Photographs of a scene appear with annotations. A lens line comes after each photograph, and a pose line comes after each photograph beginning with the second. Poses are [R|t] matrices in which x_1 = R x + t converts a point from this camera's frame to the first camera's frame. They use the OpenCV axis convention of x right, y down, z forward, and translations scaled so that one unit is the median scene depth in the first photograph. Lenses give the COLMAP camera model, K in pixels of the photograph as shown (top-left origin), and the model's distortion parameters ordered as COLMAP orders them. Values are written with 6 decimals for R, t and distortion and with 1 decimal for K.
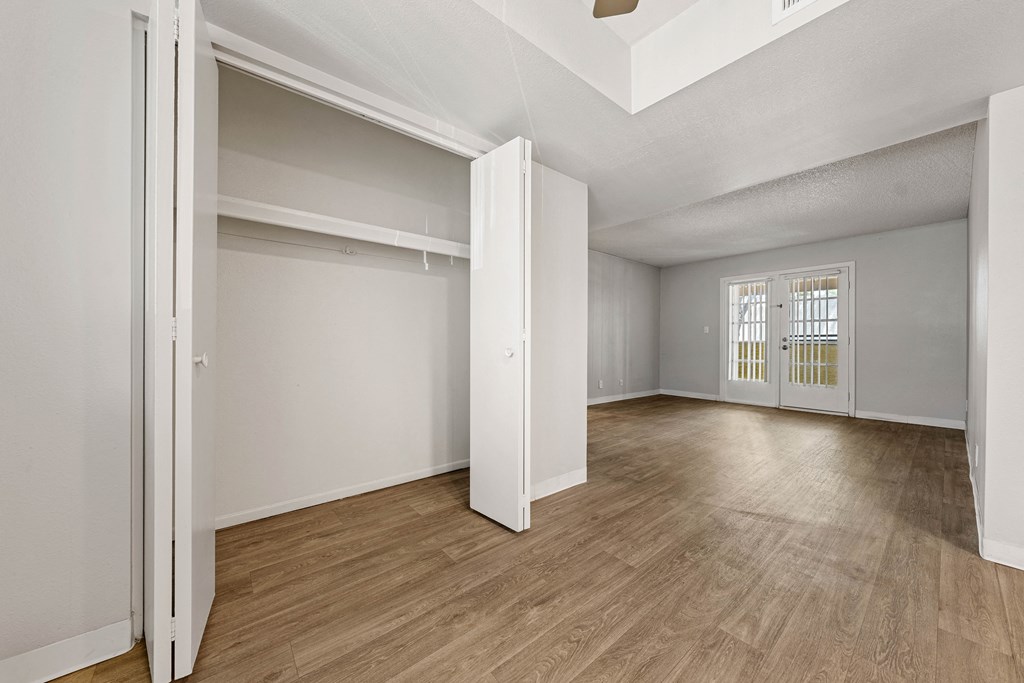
lens RADIAL K [[366.8, 0, 518.3], [0, 366.8, 342.4], [0, 0, 1]] dist [-0.001285, -0.000219]
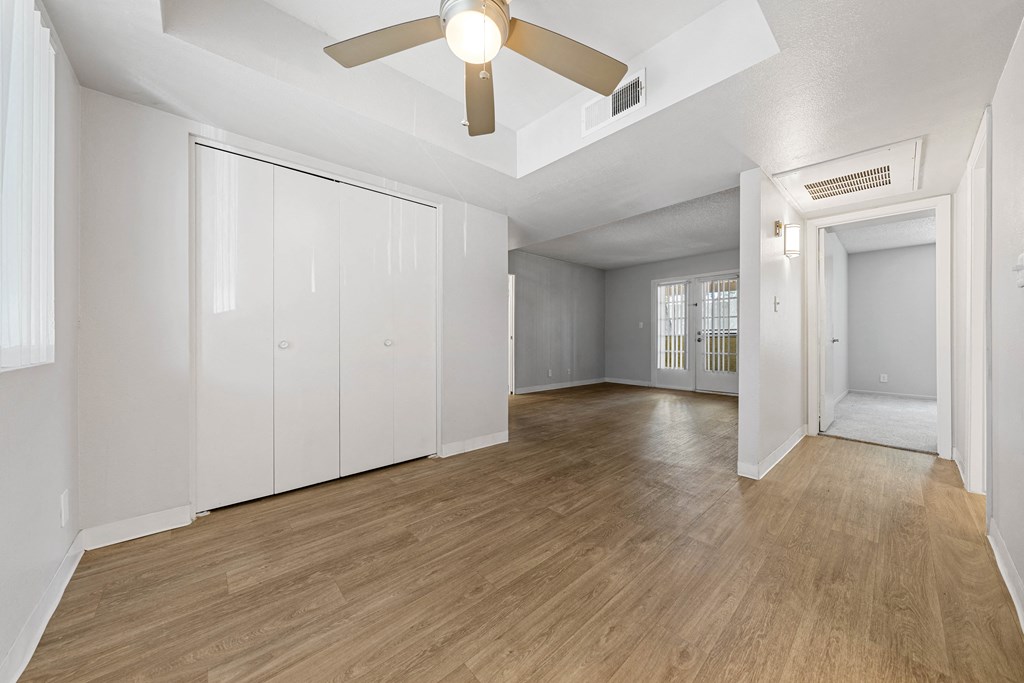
lens RADIAL K [[366.8, 0, 501.9], [0, 366.8, 338.0], [0, 0, 1]] dist [-0.001285, -0.000219]
pose [[0.999949, -0.006176, -0.008035, 0.106995], [0.006166, 0.999980, -0.001291, 0.005924], [0.008043, 0.001242, 0.999967, -0.191241]]
